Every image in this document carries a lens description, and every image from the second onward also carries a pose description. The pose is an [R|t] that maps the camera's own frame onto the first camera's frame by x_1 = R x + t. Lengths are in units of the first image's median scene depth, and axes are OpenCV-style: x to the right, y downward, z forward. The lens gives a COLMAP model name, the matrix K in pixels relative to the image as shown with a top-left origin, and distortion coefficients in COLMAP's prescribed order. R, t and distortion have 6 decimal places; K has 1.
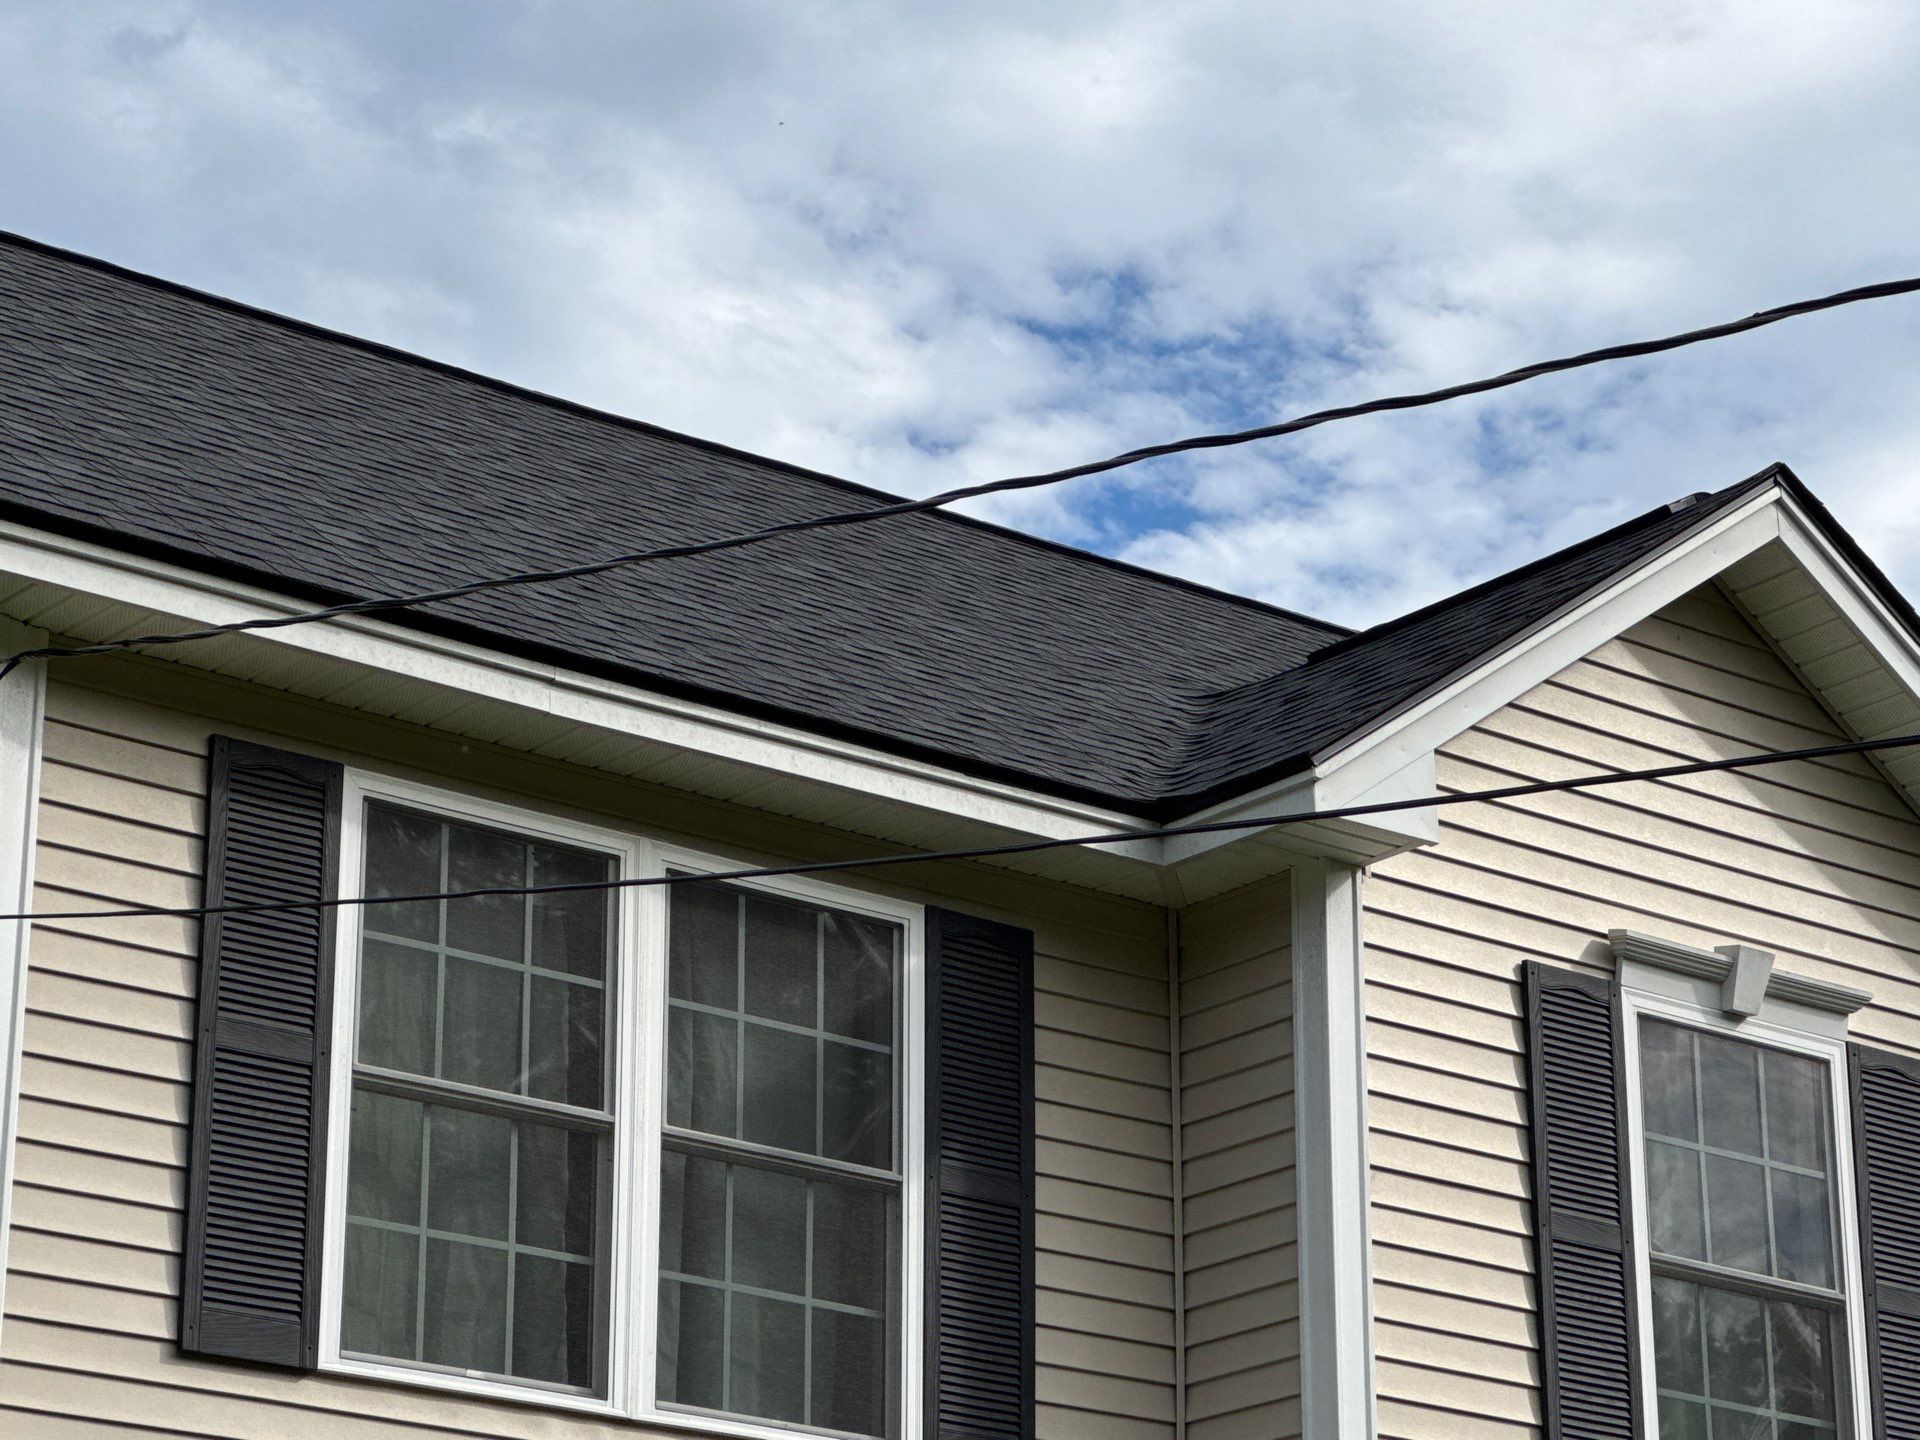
lens RADIAL K [[5344.7, 0, 959.1], [0, 5344.7, 719.9], [0, 0, 1]] dist [-0.111168, 0.000000]
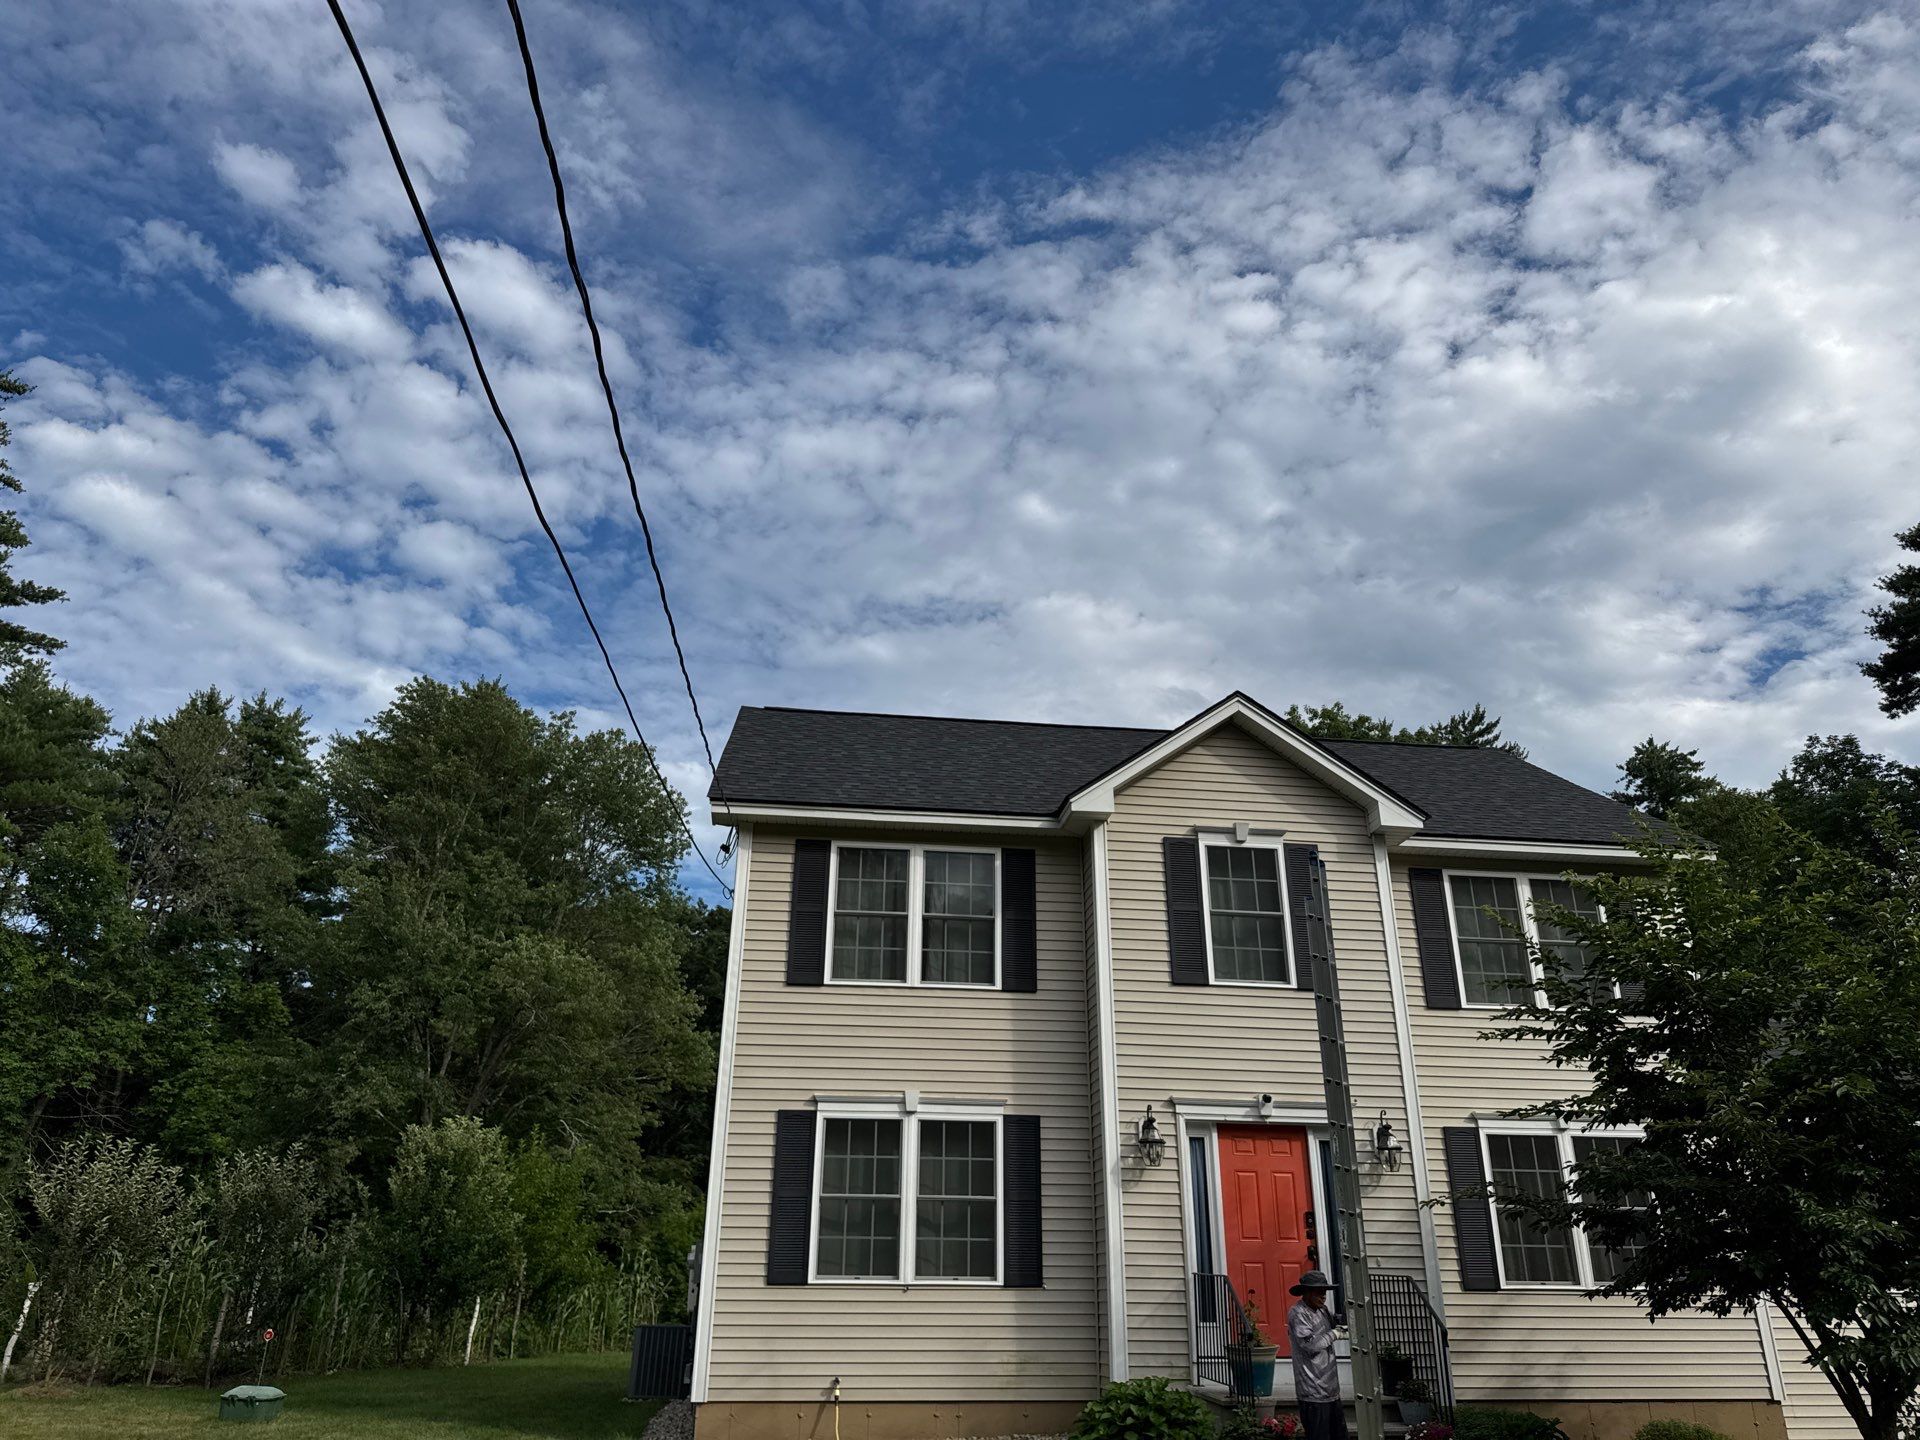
lens RADIAL K [[1331.1, 0, 963.2], [0, 1331.1, 710.8], [0, 0, 1]] dist [0.068441, 0.000044]
pose [[0.851060, -0.199022, -0.485888, 0.447253], [0.167838, 0.979945, -0.107412, 0.033823], [0.497521, 0.009864, 0.867396, 0.101361]]
